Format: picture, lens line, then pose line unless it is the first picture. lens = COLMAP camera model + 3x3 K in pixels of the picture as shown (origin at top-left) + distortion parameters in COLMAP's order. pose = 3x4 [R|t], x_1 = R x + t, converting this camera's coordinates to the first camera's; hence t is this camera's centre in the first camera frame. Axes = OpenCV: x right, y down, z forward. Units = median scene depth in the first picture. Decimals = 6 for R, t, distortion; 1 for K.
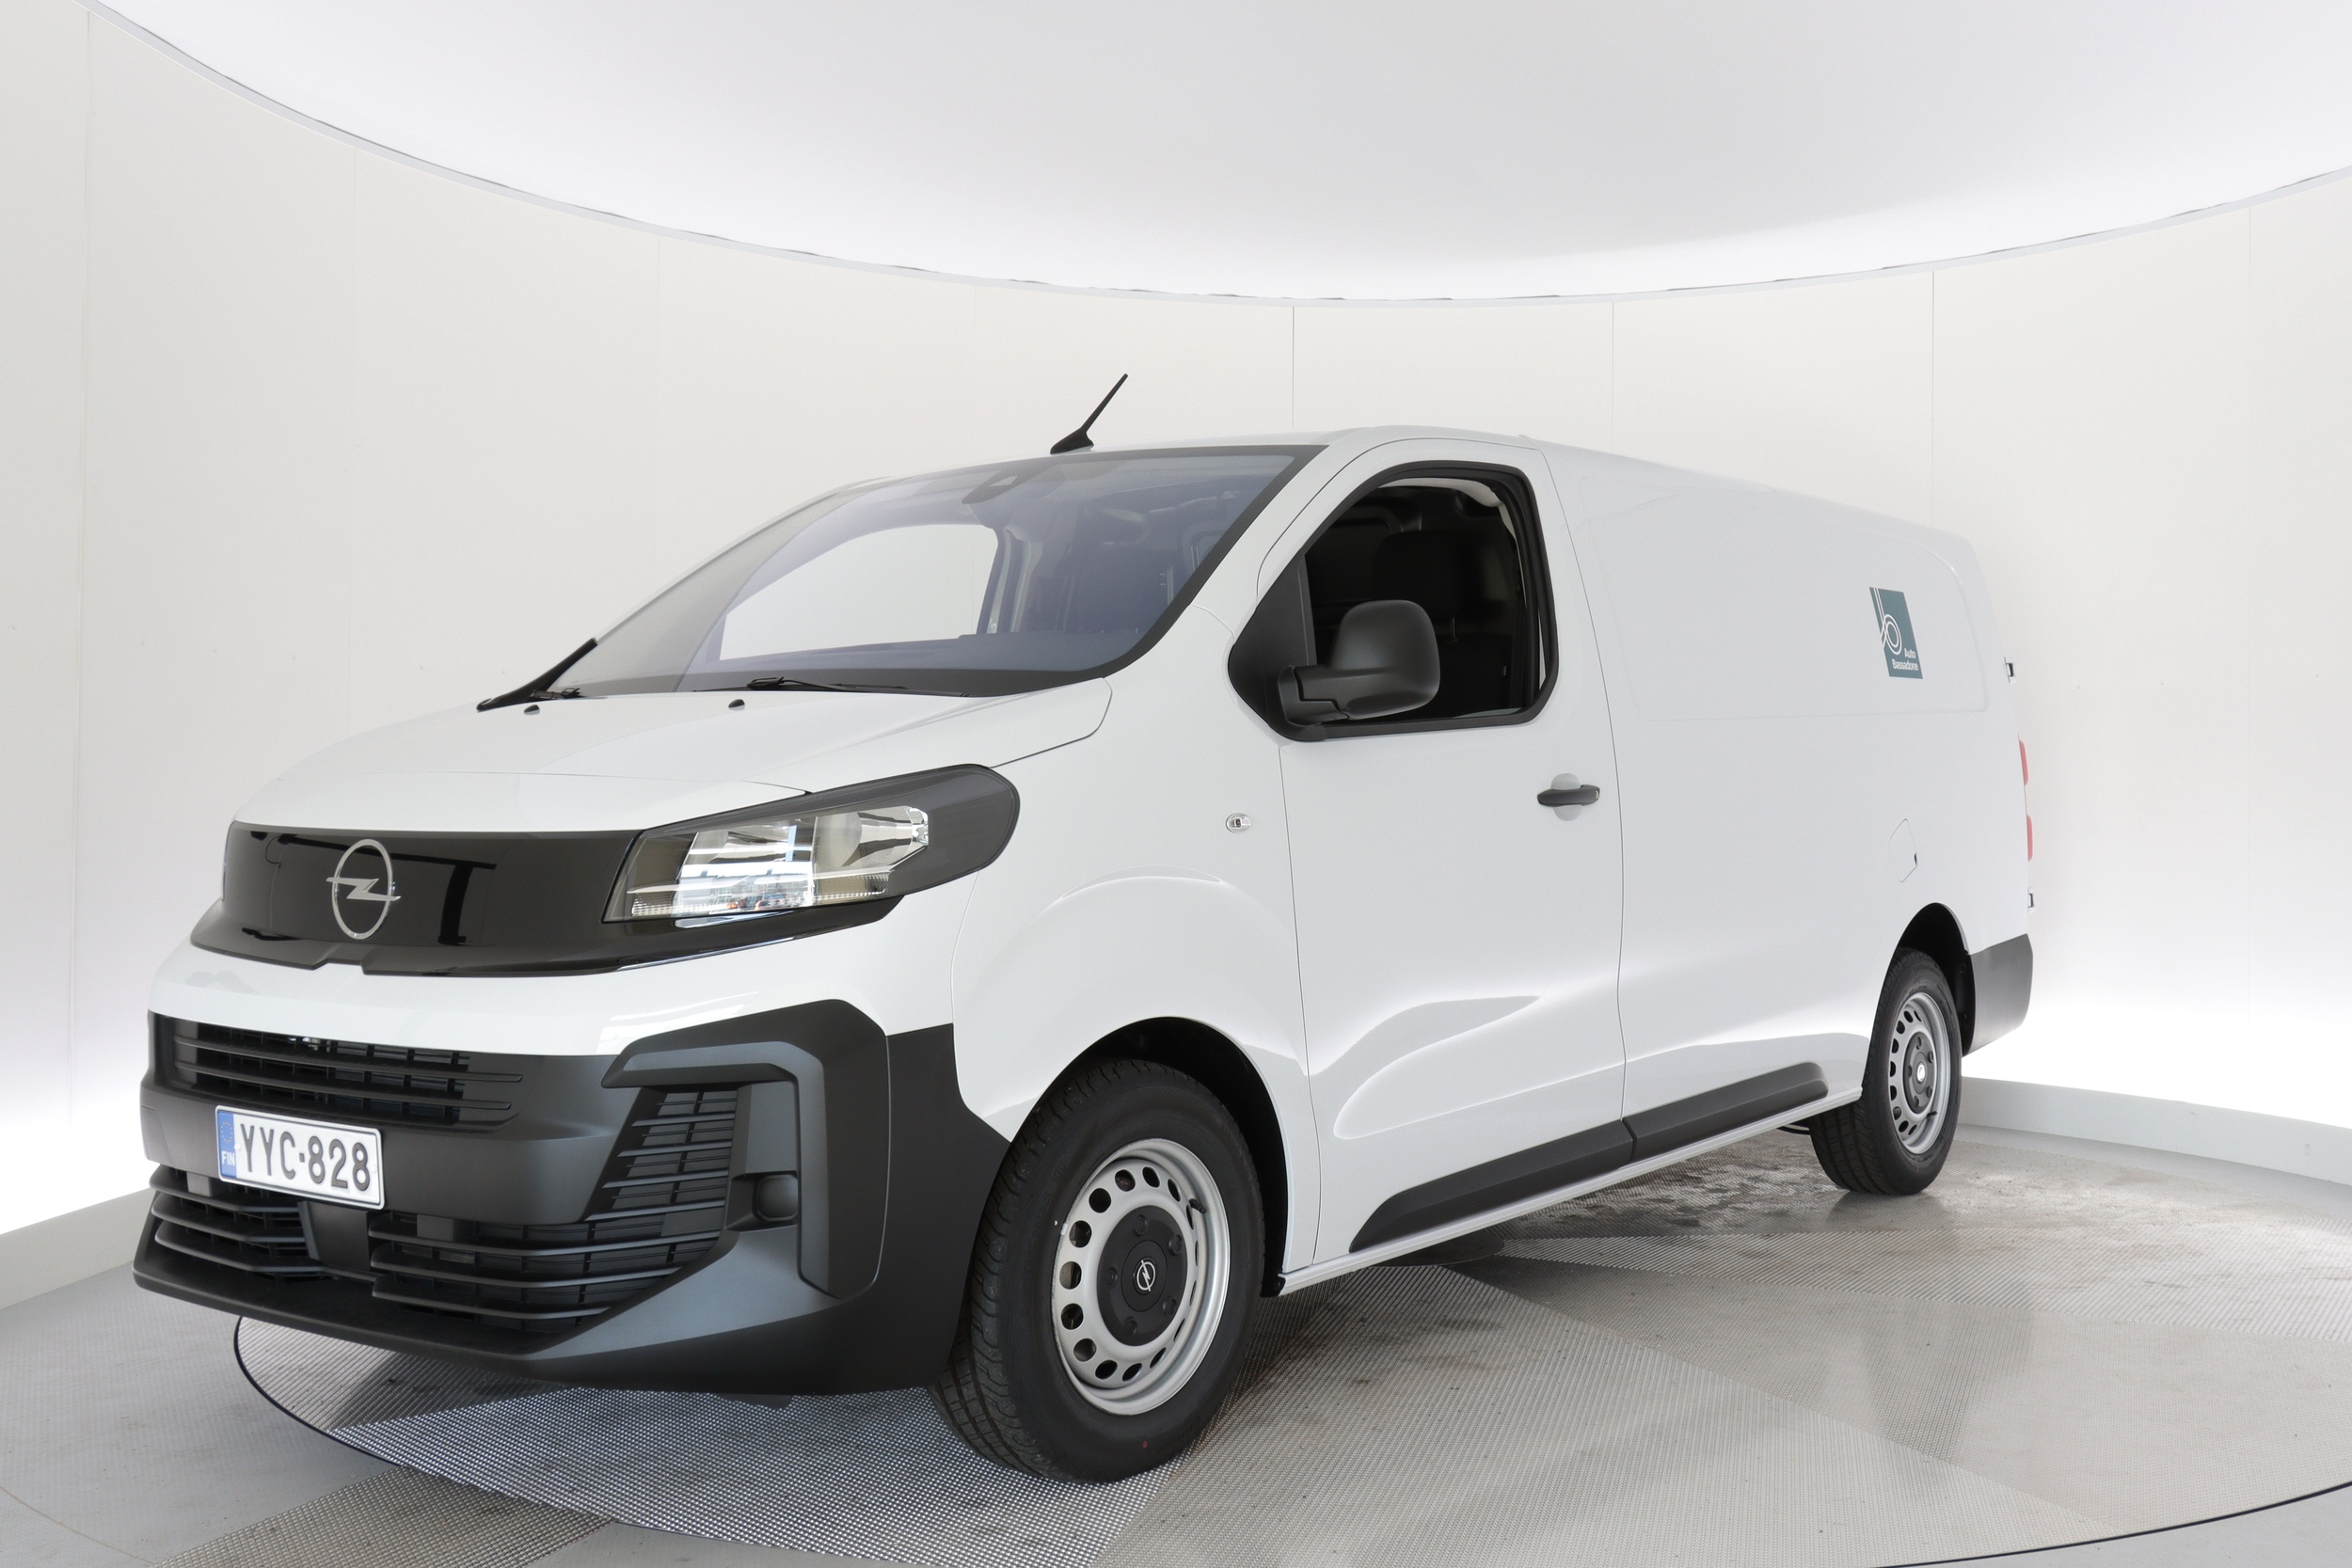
lens RADIAL K [[2486.1, 0, 1171.0], [0, 2486.1, 790.6], [0, 0, 1]] dist [-0.022969, 0.000000]
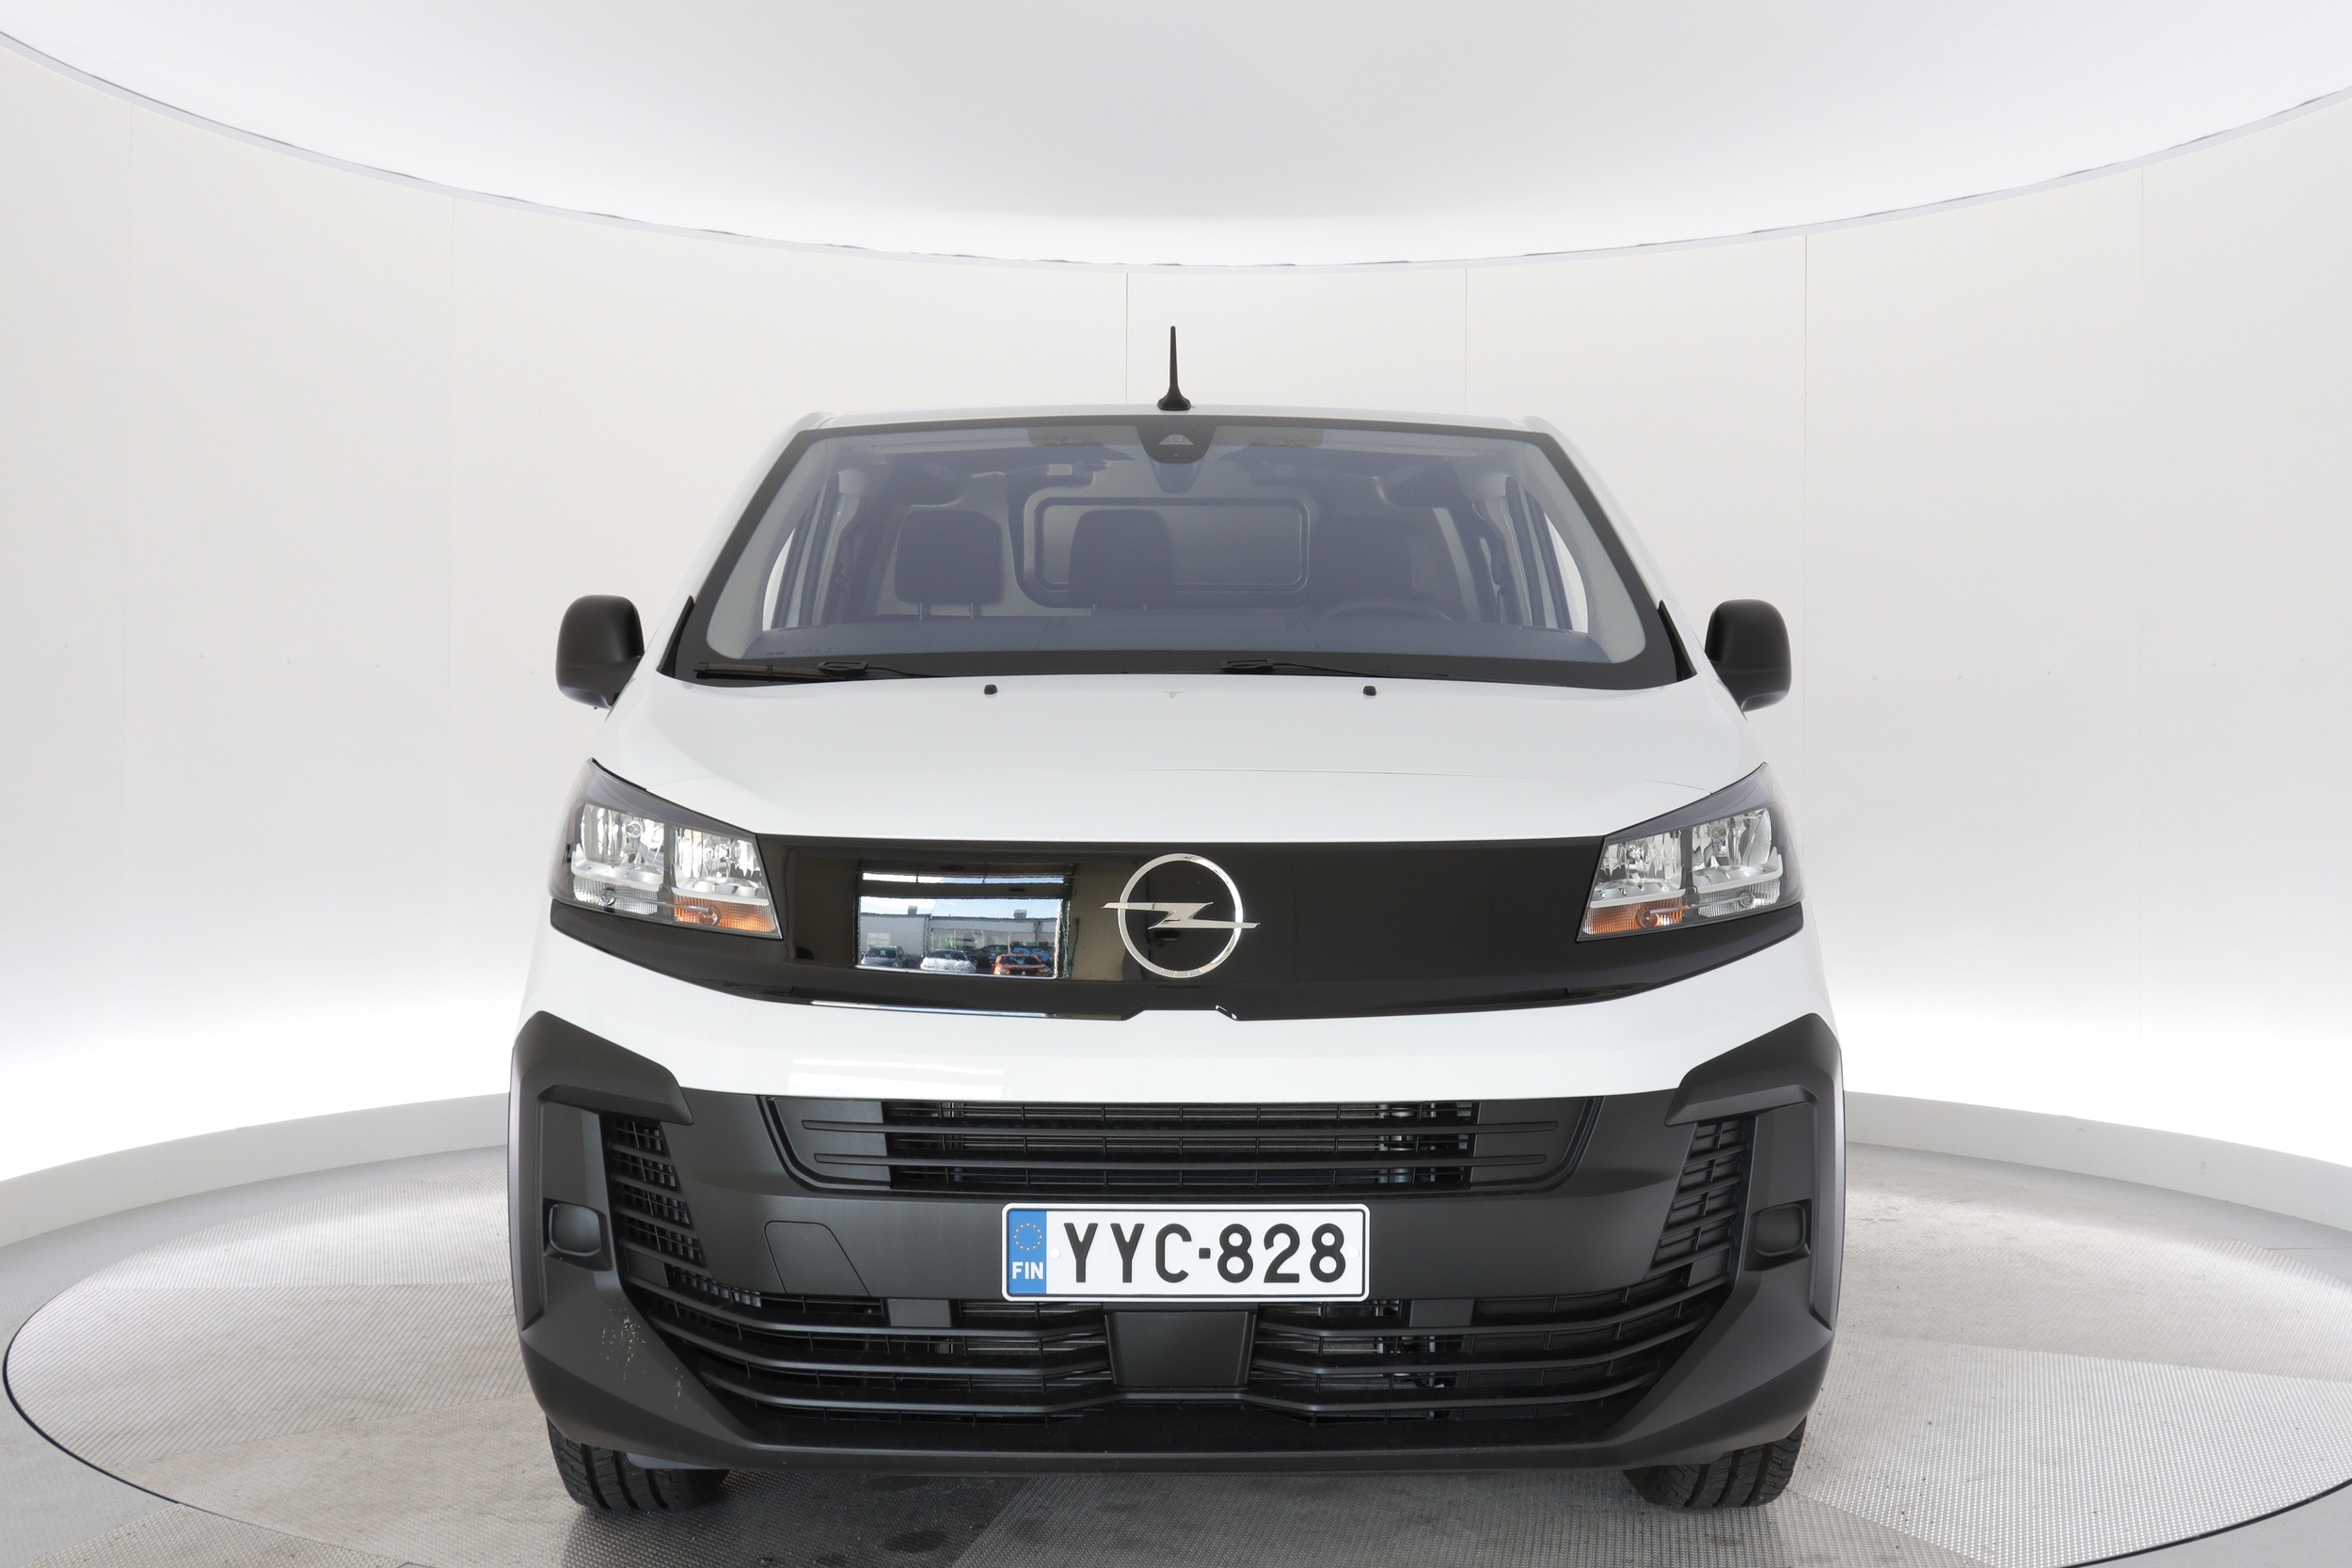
lens RADIAL K [[2486.1, 0, 1174.2], [0, 2486.1, 790.9], [0, 0, 1]] dist [-0.022969, 0.000000]
pose [[0.776105, 0.006165, 0.630574, -0.848912], [-0.002225, 0.999973, -0.007038, 0.005022], [-0.630600, 0.004060, 0.776097, 0.380316]]
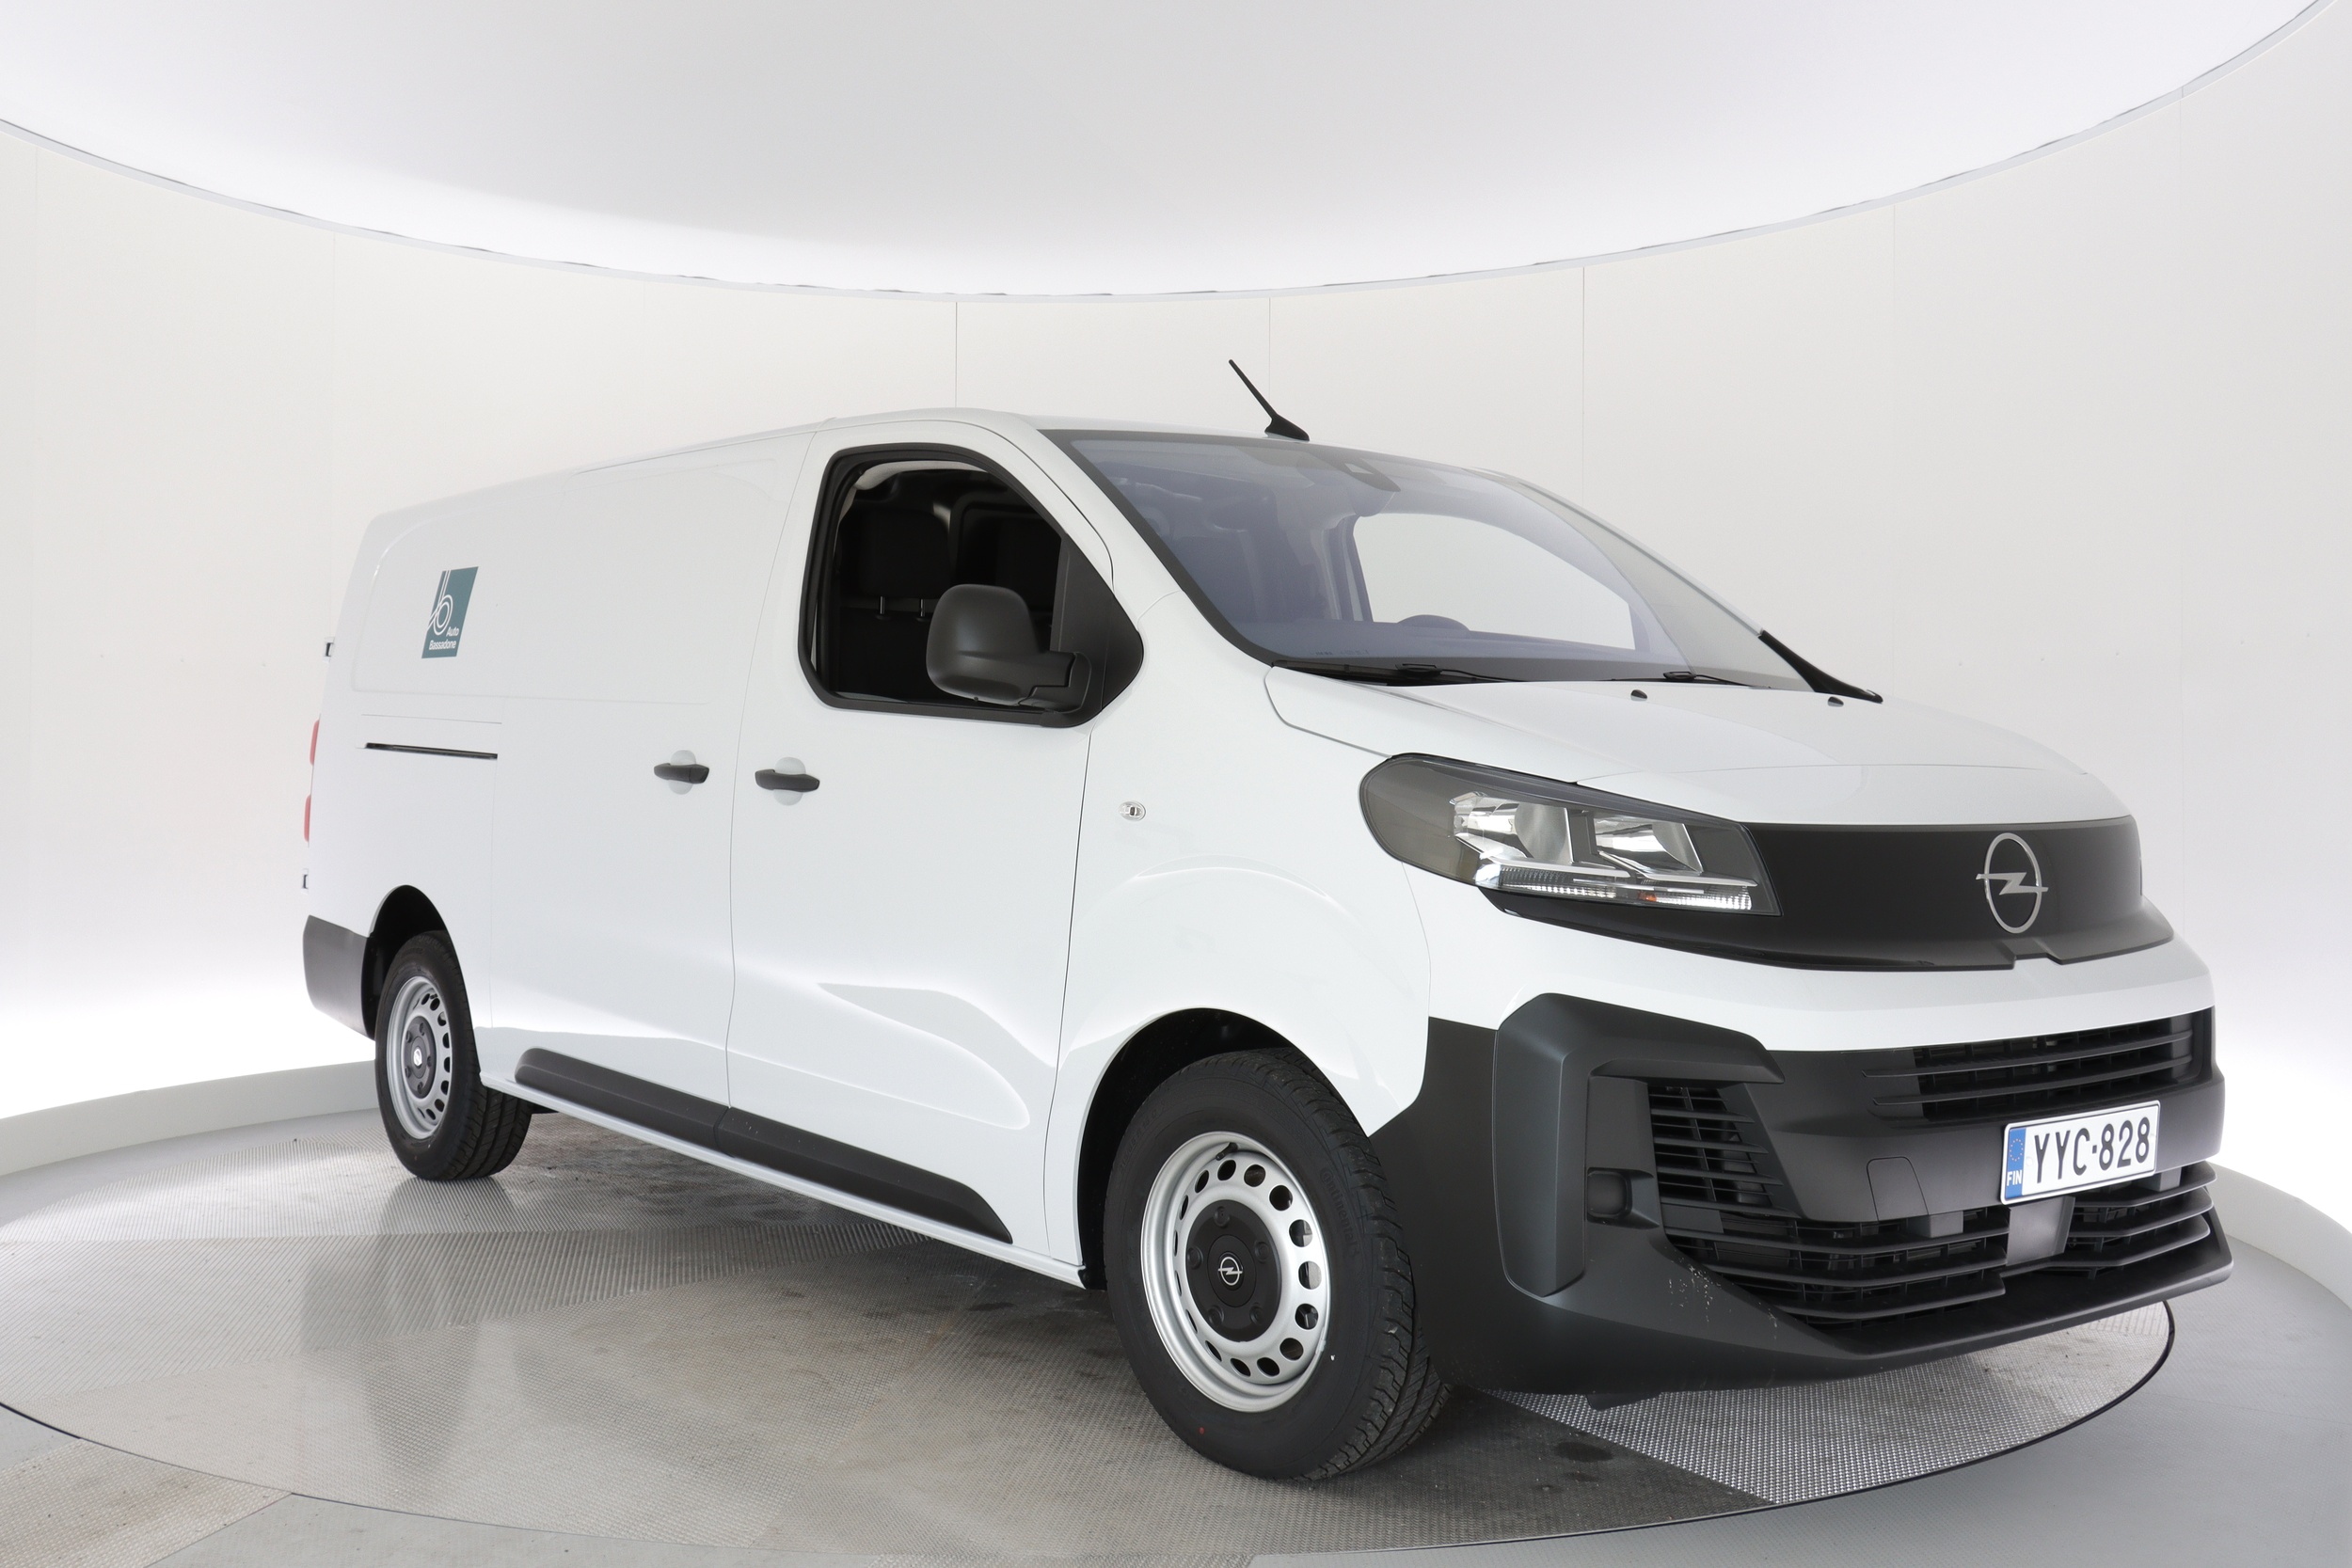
lens RADIAL K [[2486.1, 0, 1167.7], [0, 2486.1, 777.3], [0, 0, 1]] dist [-0.022969, 0.000000]
pose [[0.211692, -0.003547, 0.977330, -1.392623], [-0.004602, 0.999979, 0.004626, -0.006033], [-0.977326, -0.005476, 0.211671, 1.138047]]
